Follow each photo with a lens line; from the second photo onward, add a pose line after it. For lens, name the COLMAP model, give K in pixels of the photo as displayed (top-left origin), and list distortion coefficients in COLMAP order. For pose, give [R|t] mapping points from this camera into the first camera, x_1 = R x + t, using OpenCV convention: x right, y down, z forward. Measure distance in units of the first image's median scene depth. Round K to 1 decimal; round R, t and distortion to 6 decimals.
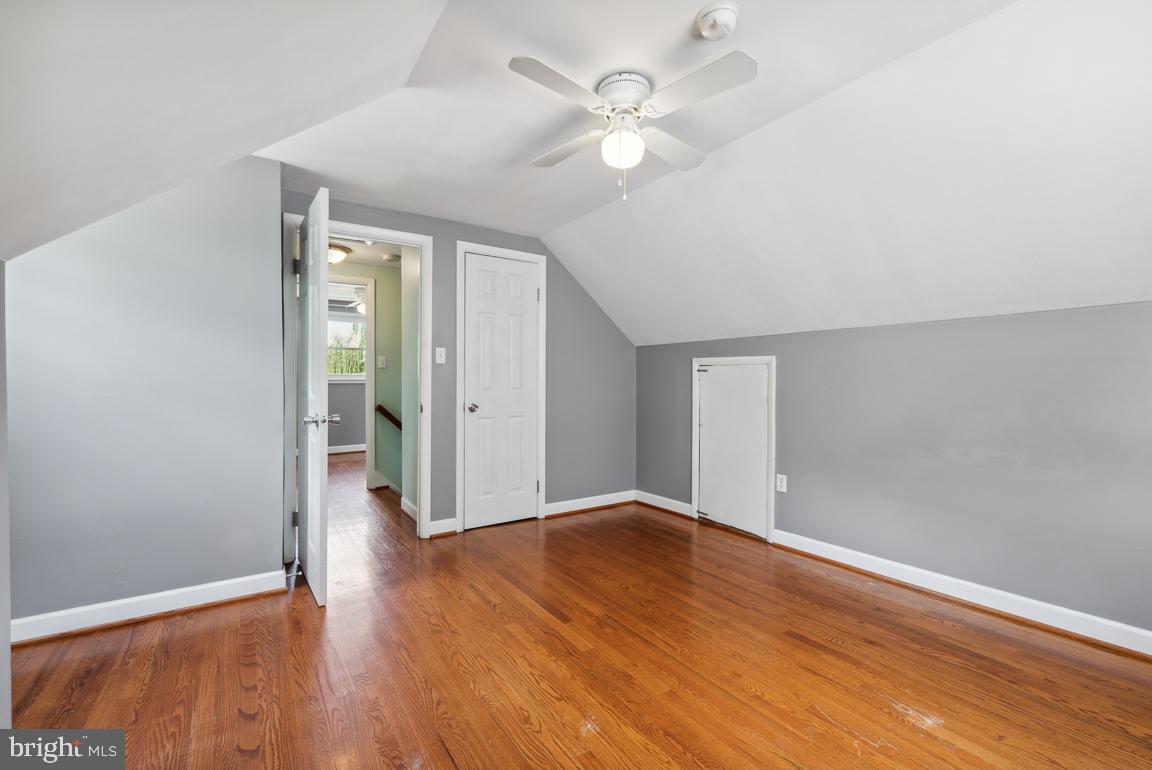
lens RADIAL K [[480.5, 0, 572.8], [0, 480.5, 383.4], [0, 0, 1]] dist [-0.000400, -0.000121]
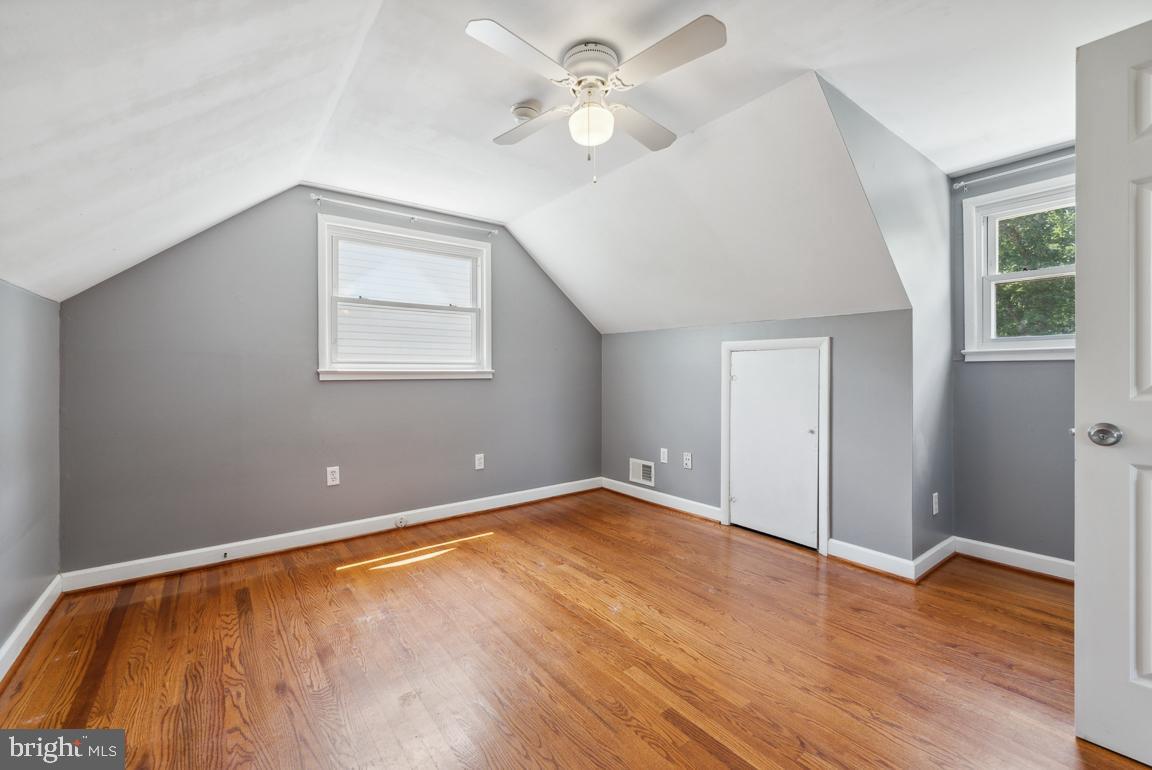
lens RADIAL K [[480.5, 0, 572.8], [0, 480.5, 383.4], [0, 0, 1]] dist [-0.000400, -0.000121]
pose [[-0.998804, -0.000649, -0.048883, 0.183551], [-0.001823, 0.999711, 0.023986, 0.001168], [0.048853, 0.024046, -0.998516, 1.895736]]
